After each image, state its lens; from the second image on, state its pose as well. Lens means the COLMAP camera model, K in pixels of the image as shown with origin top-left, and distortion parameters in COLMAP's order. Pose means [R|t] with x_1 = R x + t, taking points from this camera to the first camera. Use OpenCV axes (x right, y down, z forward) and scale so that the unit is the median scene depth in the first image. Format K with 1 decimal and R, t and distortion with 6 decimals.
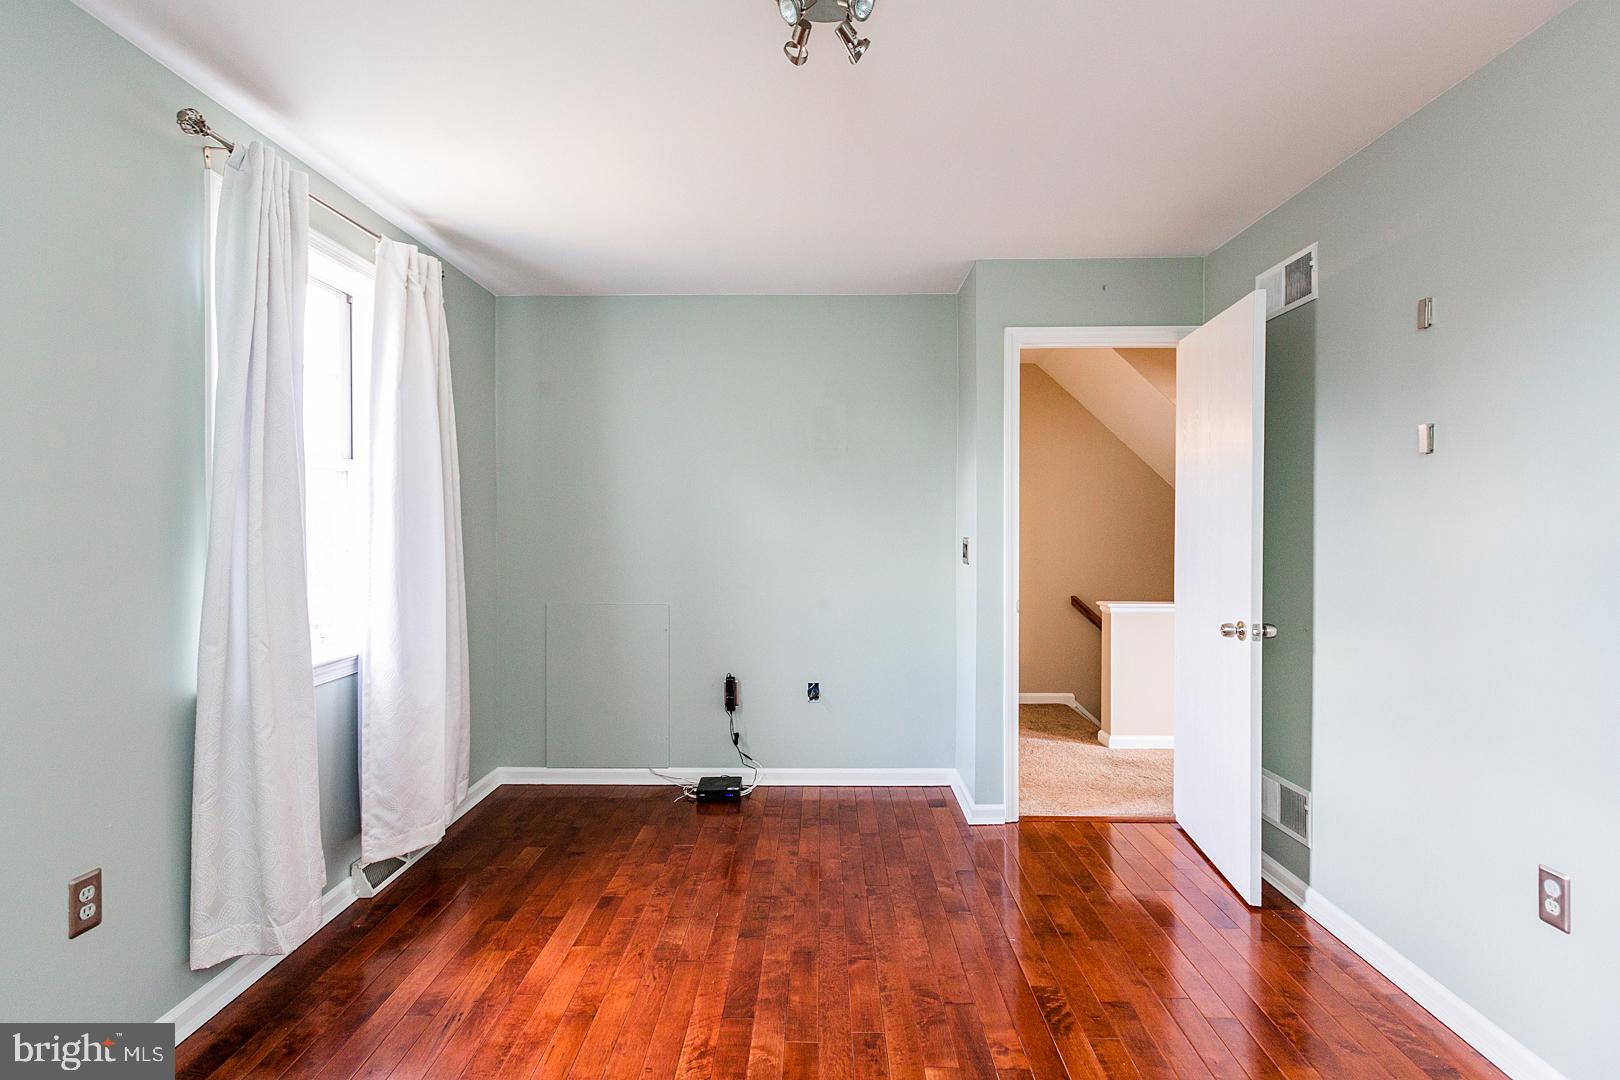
lens RADIAL K [[738.4, 0, 813.0], [0, 738.4, 535.3], [0, 0, 1]] dist [0.003828, 0.000341]
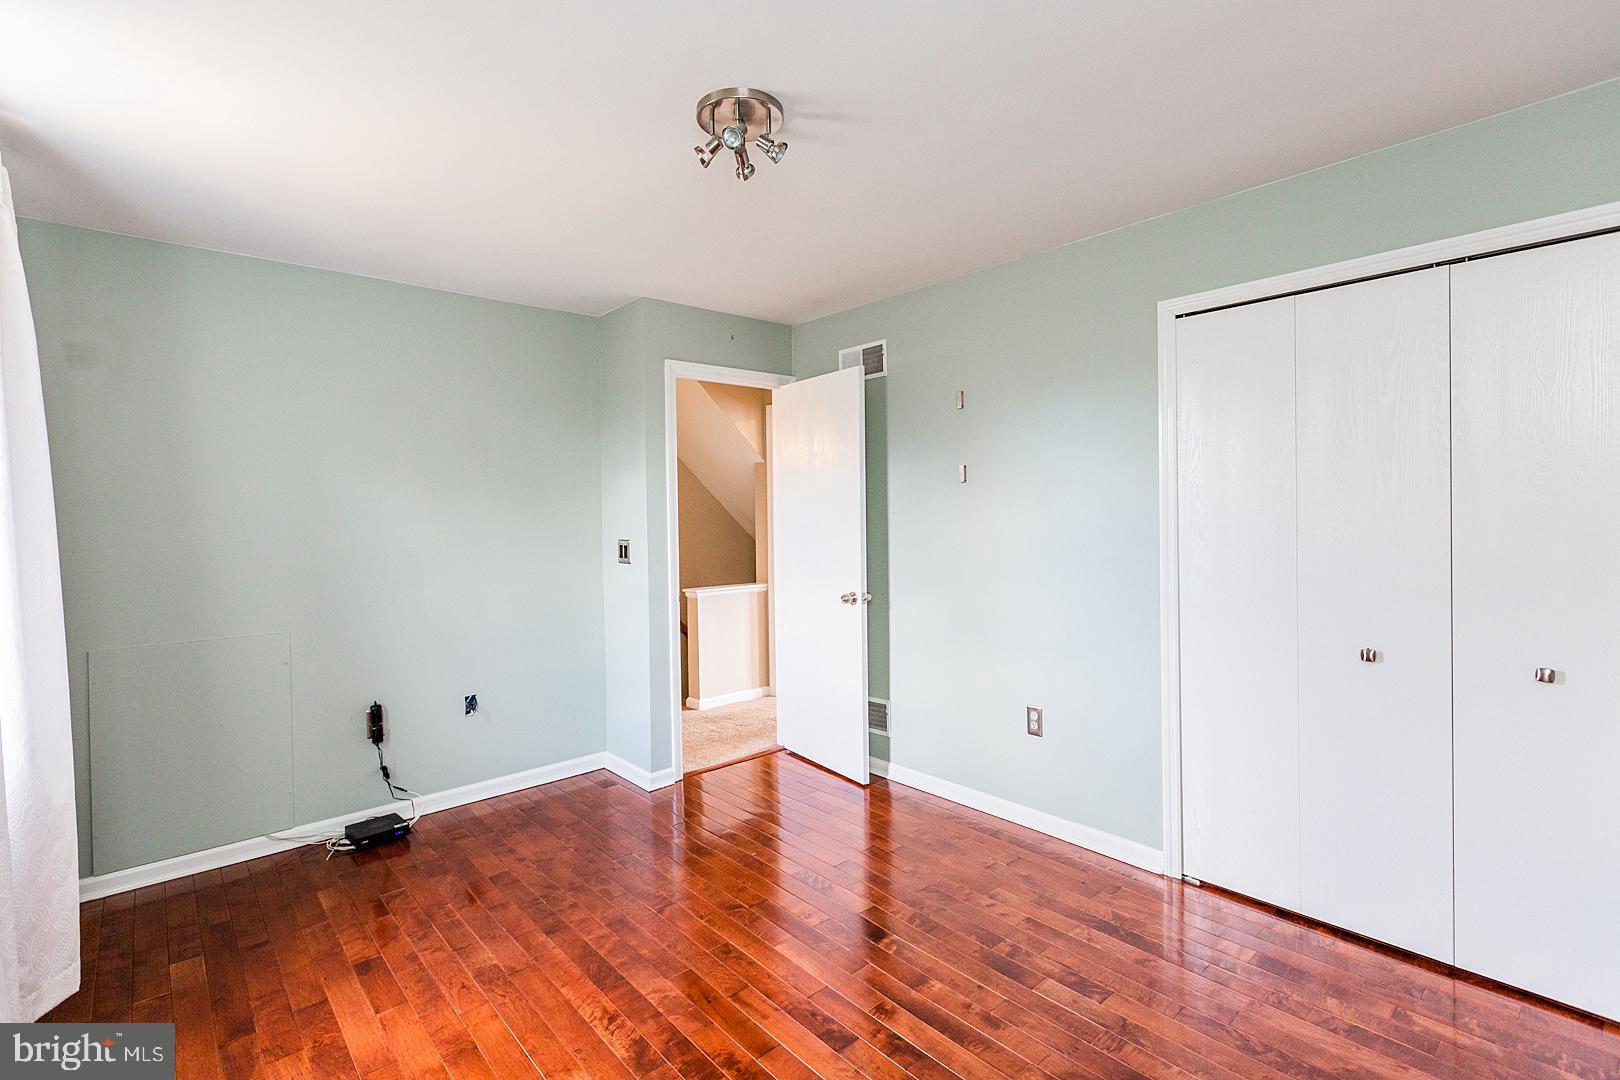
lens RADIAL K [[738.4, 0, 796.3], [0, 738.4, 529.9], [0, 0, 1]] dist [0.003828, 0.000341]
pose [[0.749360, -0.026803, 0.661620, -0.373924], [0.026783, 0.999590, 0.010159, -0.018397], [-0.661621, 0.010108, 0.749770, -0.010177]]
